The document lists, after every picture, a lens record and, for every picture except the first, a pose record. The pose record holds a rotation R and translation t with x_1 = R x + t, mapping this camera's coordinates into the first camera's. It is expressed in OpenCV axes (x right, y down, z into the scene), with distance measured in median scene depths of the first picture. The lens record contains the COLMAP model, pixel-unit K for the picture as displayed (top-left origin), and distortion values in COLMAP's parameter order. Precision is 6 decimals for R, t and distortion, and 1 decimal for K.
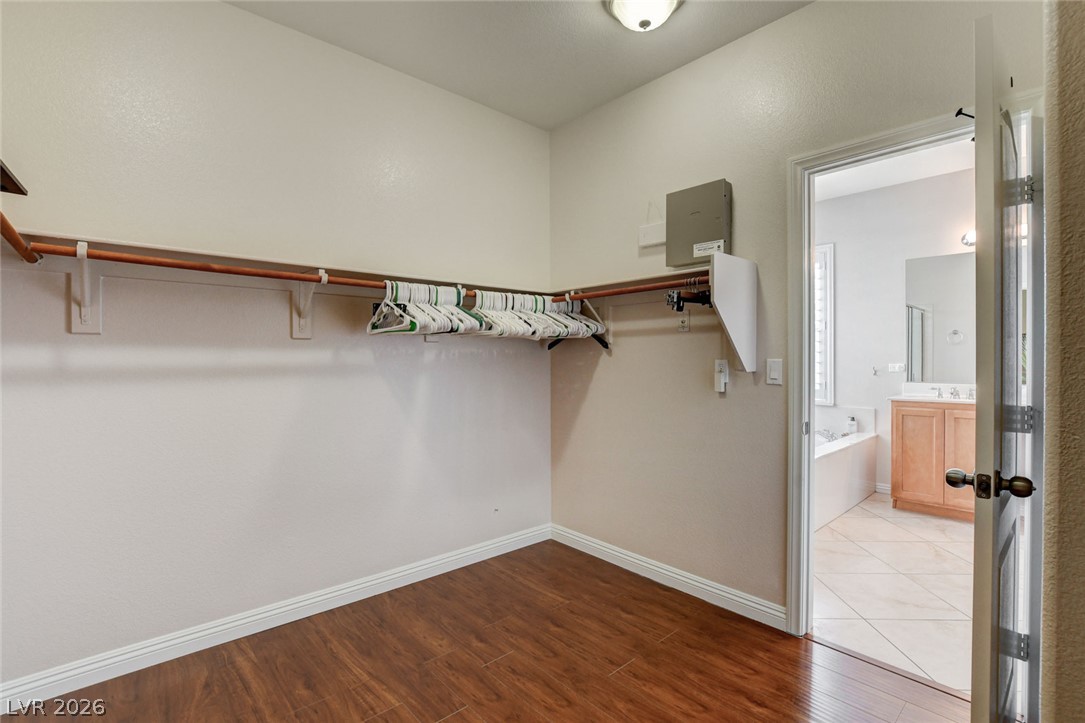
lens RADIAL K [[488.0, 0, 542.5], [0, 488.0, 361.5], [0, 0, 1]] dist [-0.022435, -0.000554]
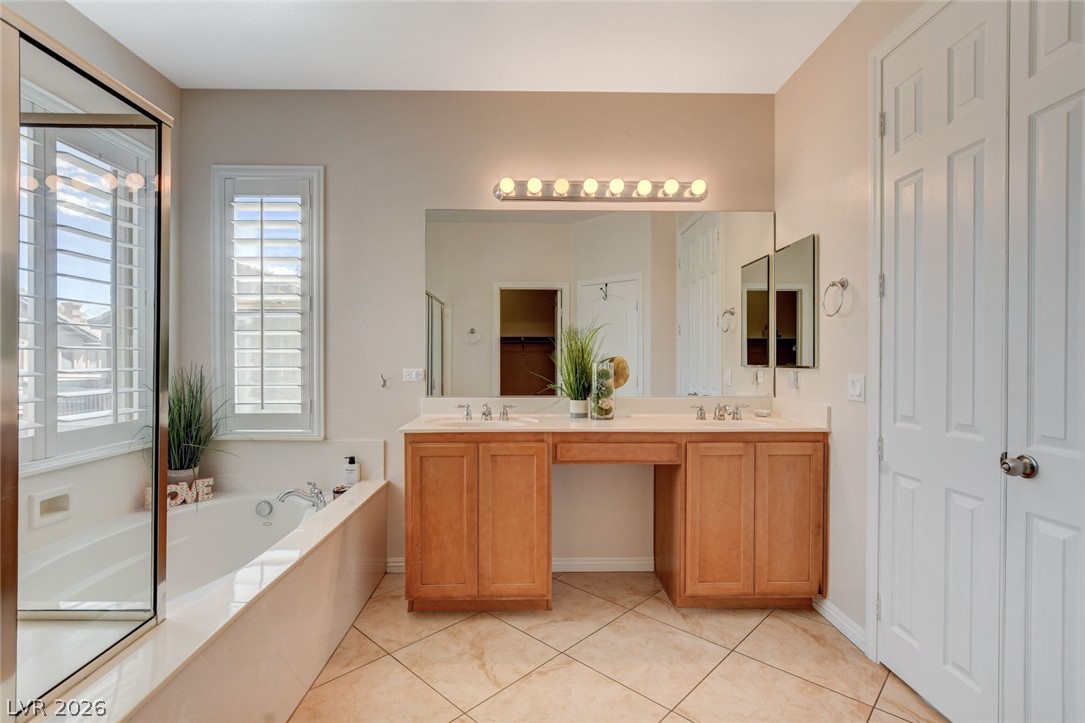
lens RADIAL K [[516.8, 0, 542.5], [0, 516.8, 361.5], [0, 0, 1]] dist [-0.002219, -0.000088]
pose [[0.645119, 0.001995, 0.764080, 0.343209], [0.001130, 0.999993, -0.003564, -0.002569], [-0.764081, 0.003163, 0.645112, 0.455927]]
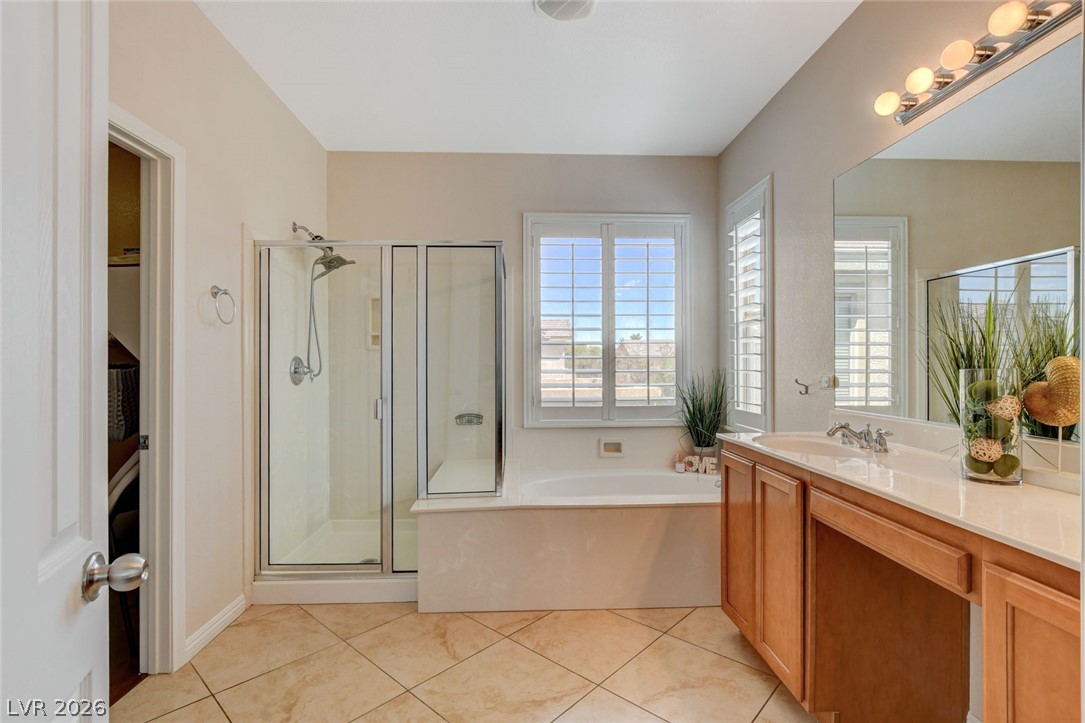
lens RADIAL K [[516.8, 0, 542.5], [0, 516.8, 361.5], [0, 0, 1]] dist [-0.002219, -0.000088]
pose [[0.775361, 0.001953, -0.631515, 0.915885], [-0.006589, 0.999966, -0.004997, -0.005387], [0.631483, 0.008035, 0.775348, 0.379505]]
